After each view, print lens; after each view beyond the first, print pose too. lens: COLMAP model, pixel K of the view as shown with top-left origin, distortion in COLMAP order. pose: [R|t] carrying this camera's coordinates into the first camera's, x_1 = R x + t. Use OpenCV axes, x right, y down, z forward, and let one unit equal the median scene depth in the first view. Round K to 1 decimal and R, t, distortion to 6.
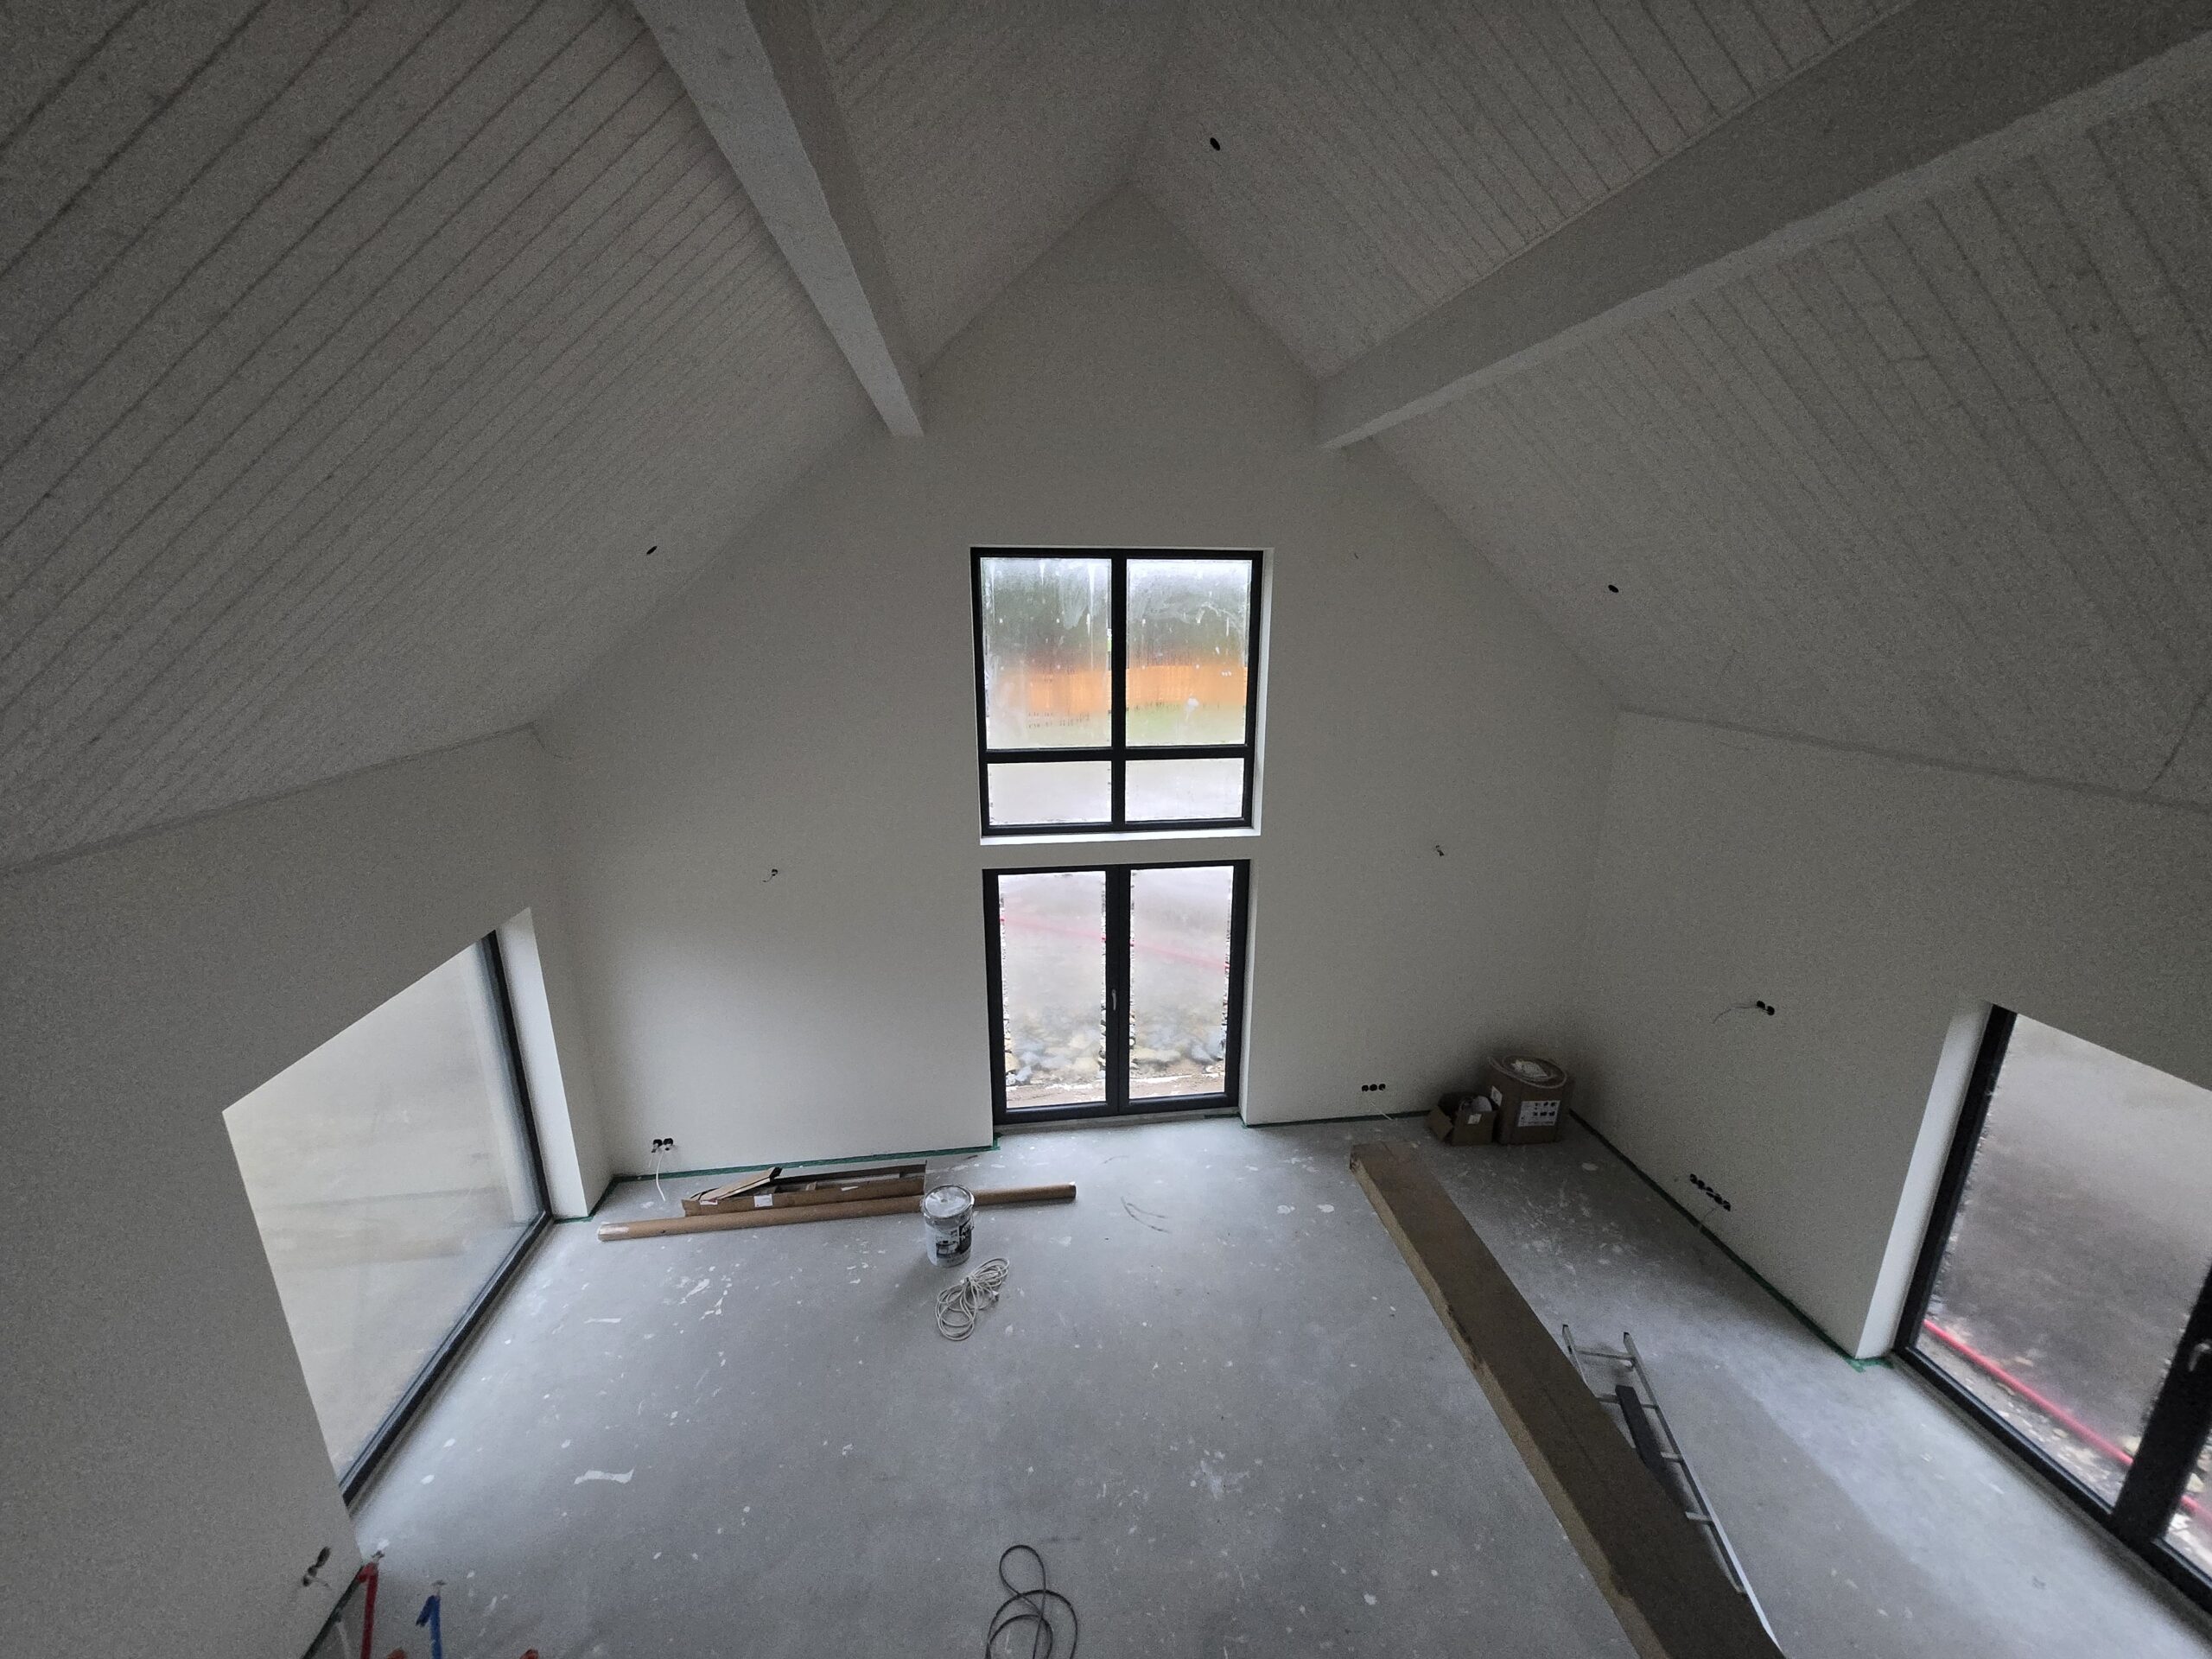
lens RADIAL K [[858.6, 0, 1116.0], [0, 858.6, 847.6], [0, 0, 1]] dist [-0.001156, -0.004953]
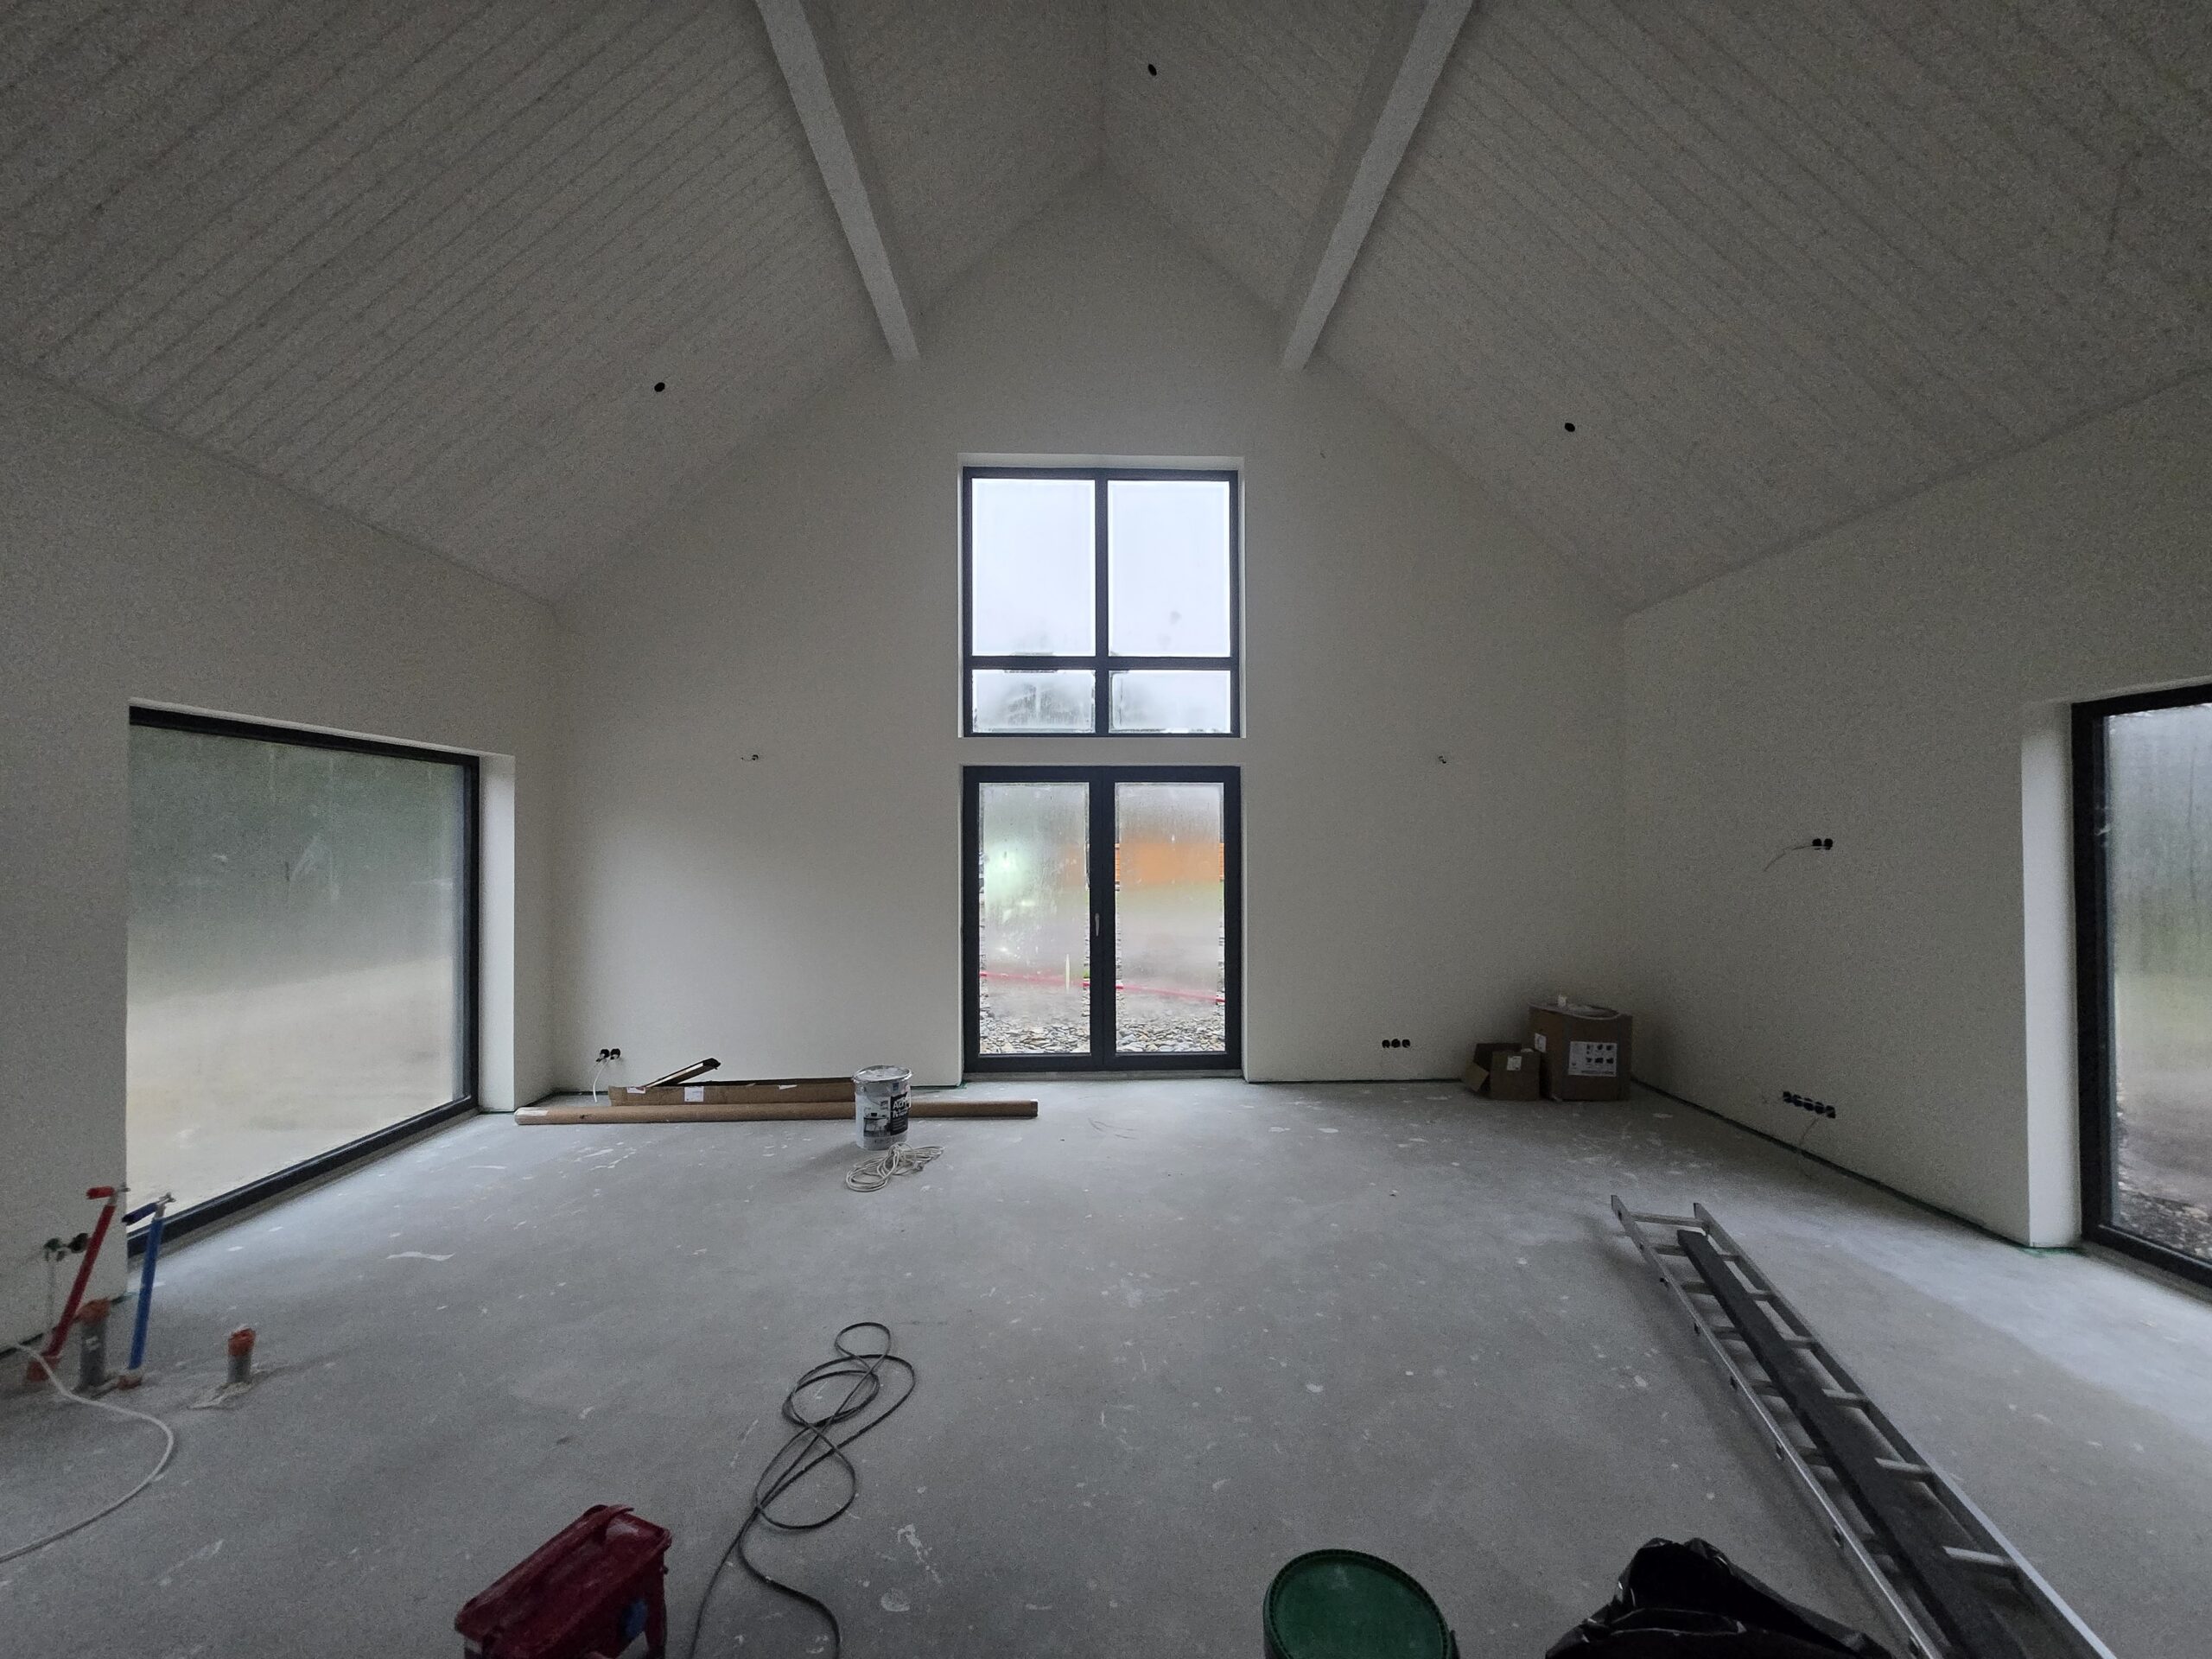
lens RADIAL K [[863.7, 0, 1111.1], [0, 863.7, 834.2], [0, 0, 1]] dist [-0.006217, -0.000094]
pose [[0.994869, -0.004963, -0.101053, 0.117132], [-0.022652, 0.962515, -0.270282, 0.365335], [0.098606, 0.271184, 0.957463, 0.088052]]
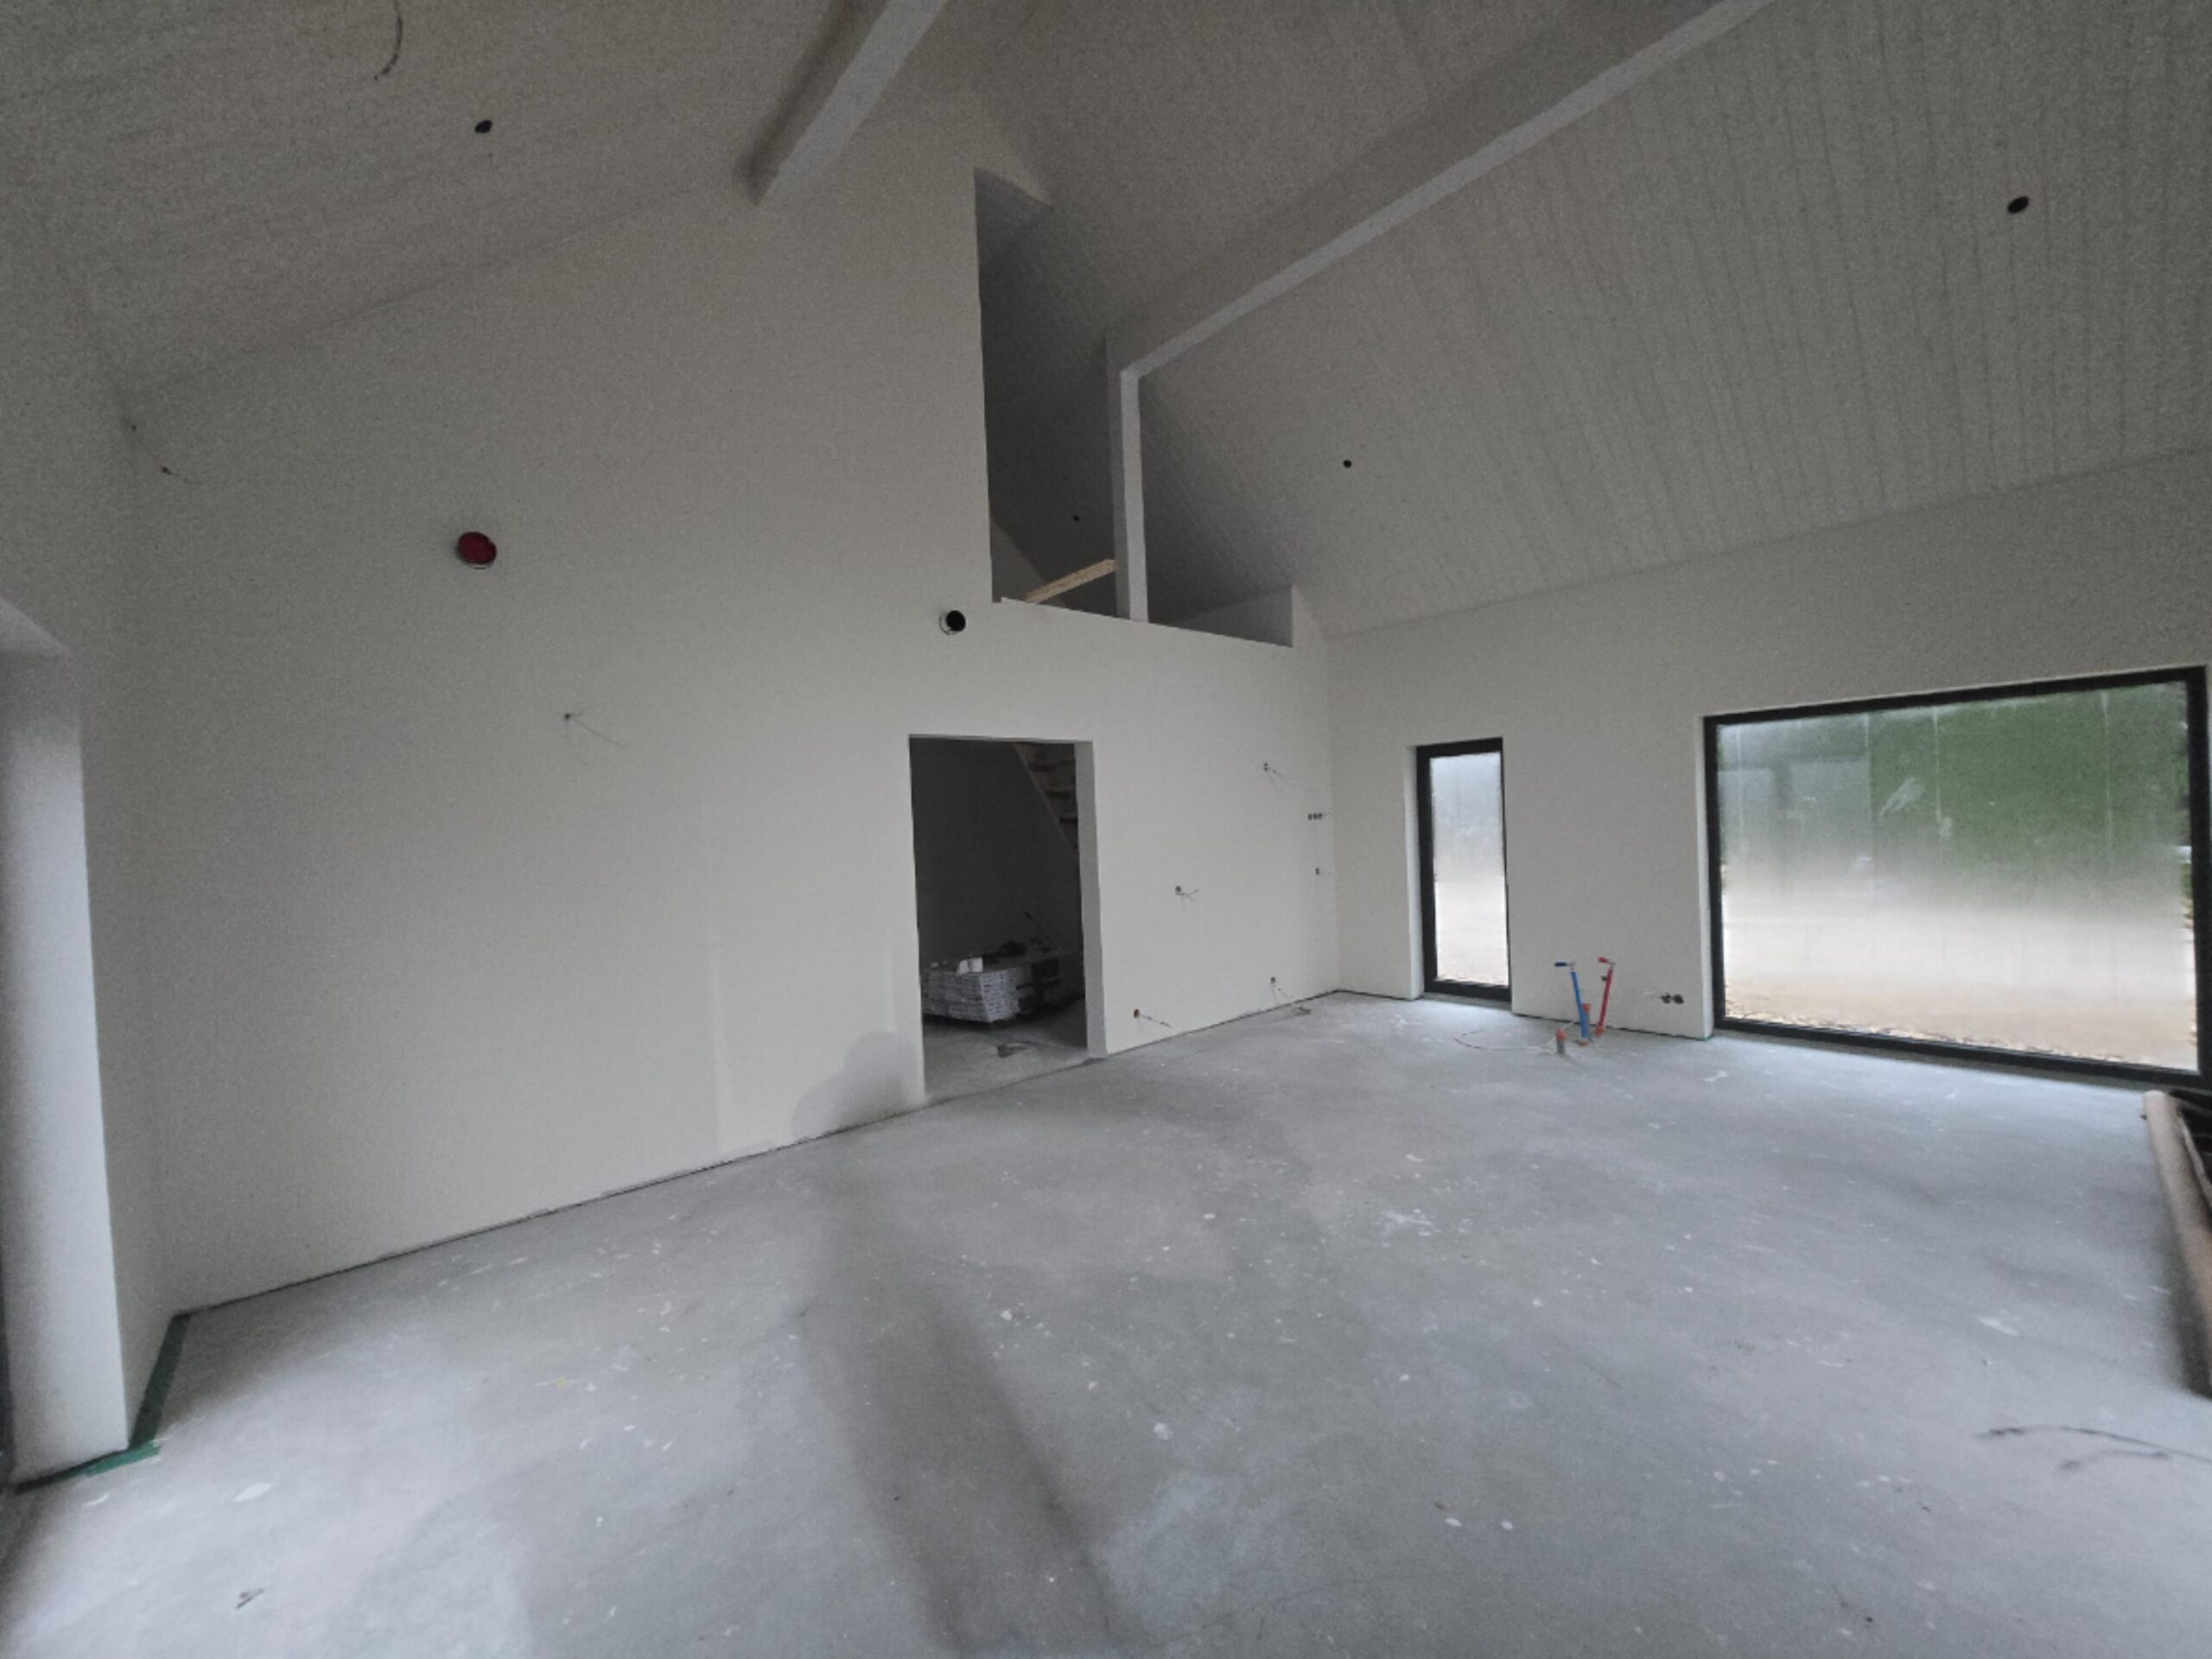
lens RADIAL K [[863.7, 0, 1111.1], [0, 863.7, 834.2], [0, 0, 1]] dist [-0.006217, -0.000094]
pose [[-0.825843, 0.044701, -0.562125, 0.545364], [-0.106626, 0.966491, 0.233507, 0.132749], [0.553727, 0.252777, -0.793404, 0.945674]]
